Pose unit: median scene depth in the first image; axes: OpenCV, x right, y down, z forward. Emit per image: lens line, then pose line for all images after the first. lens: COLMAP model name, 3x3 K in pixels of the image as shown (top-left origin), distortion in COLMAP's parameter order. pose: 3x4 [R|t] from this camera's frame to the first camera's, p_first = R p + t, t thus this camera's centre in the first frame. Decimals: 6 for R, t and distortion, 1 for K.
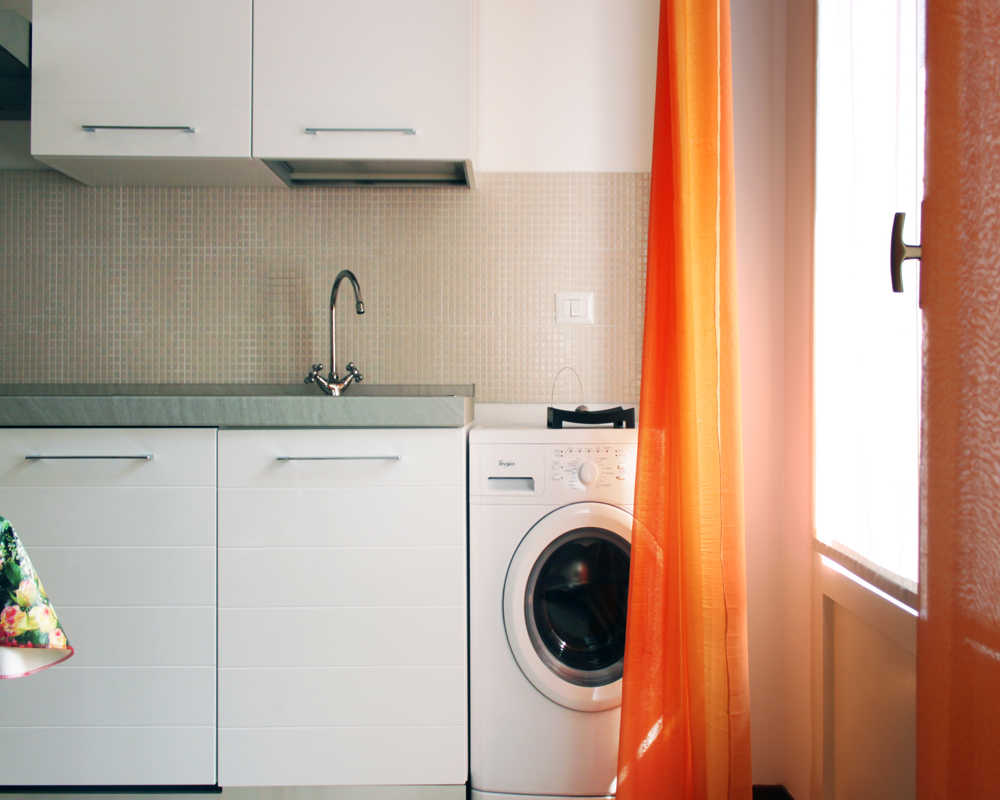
lens RADIAL K [[833.1, 0, 500.6], [0, 833.1, 373.4], [0, 0, 1]] dist [0.008586, -0.010609]
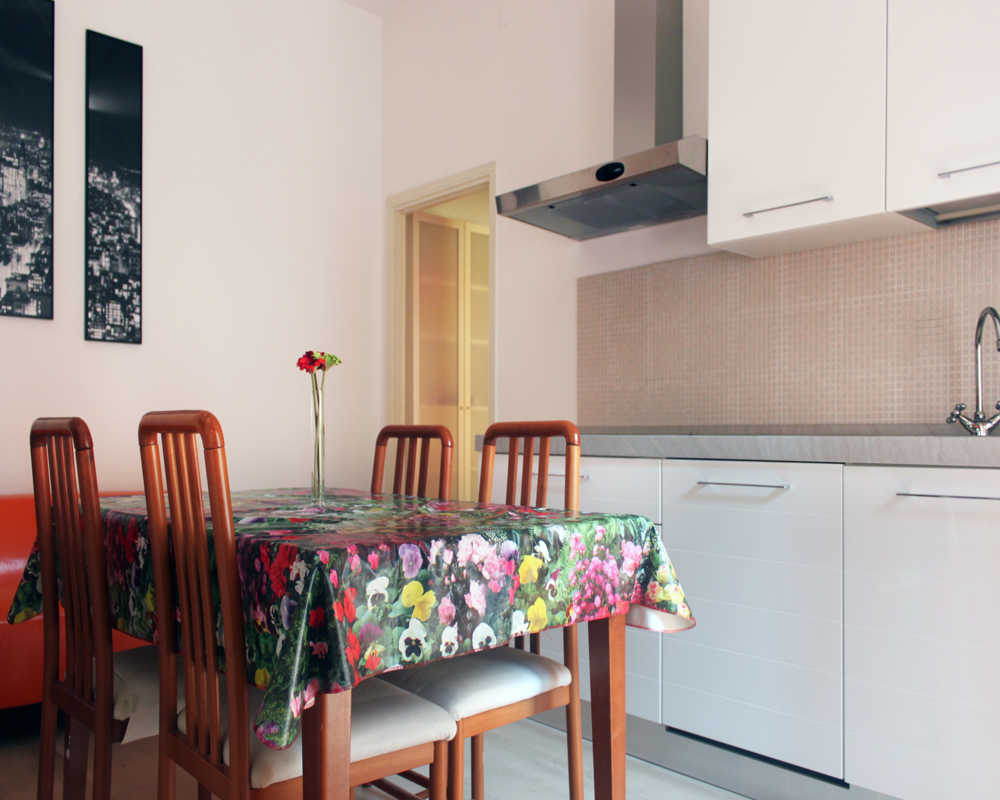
lens RADIAL K [[833.1, 0, 500.6], [0, 833.1, 373.4], [0, 0, 1]] dist [0.008586, -0.010609]
pose [[0.675221, -0.051579, -0.735810, 0.142752], [0.018853, 0.998433, -0.052688, -0.005031], [0.737375, 0.021704, 0.675135, -0.082563]]
